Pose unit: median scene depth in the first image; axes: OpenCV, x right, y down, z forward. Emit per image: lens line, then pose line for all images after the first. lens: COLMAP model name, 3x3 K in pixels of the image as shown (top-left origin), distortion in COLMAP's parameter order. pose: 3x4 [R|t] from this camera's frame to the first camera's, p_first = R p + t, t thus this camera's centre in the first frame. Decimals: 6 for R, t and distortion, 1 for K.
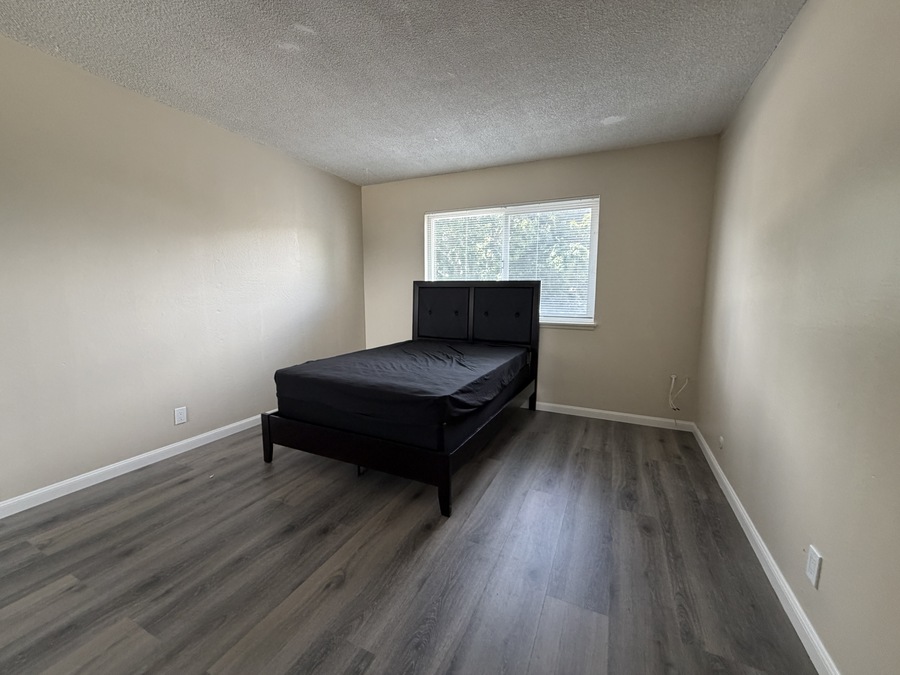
lens RADIAL K [[359.0, 0, 448.1], [0, 359.0, 337.4], [0, 0, 1]] dist [-0.000893, 0.000066]
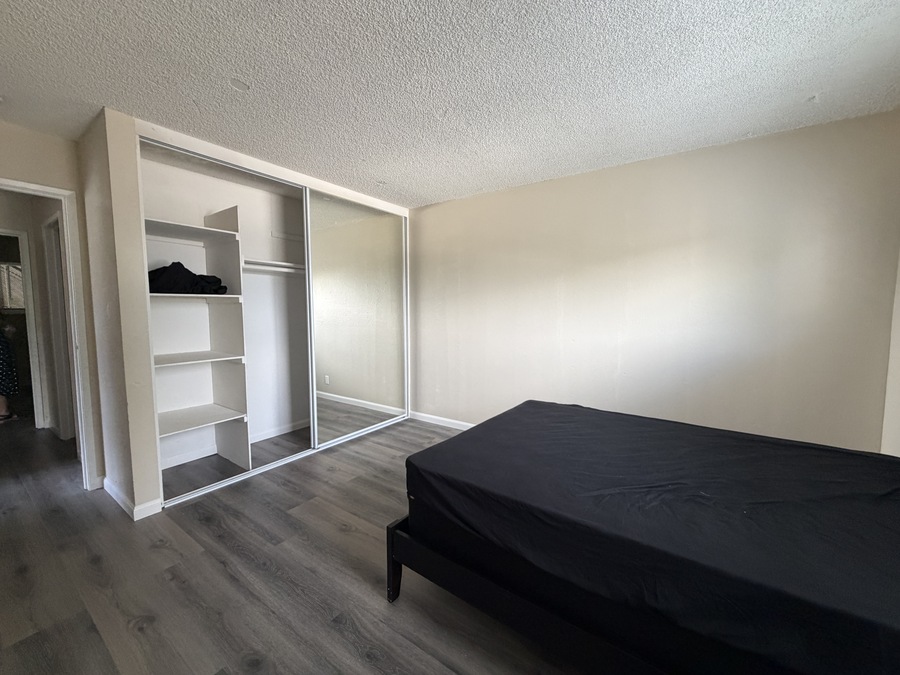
lens RADIAL K [[359.0, 0, 448.1], [0, 359.0, 337.4], [0, 0, 1]] dist [-0.000893, 0.000066]
pose [[-0.173677, 0.067750, -0.982470, 1.013521], [-0.127700, 0.987659, 0.090682, -0.263580], [0.976488, 0.141211, -0.162882, 1.586011]]
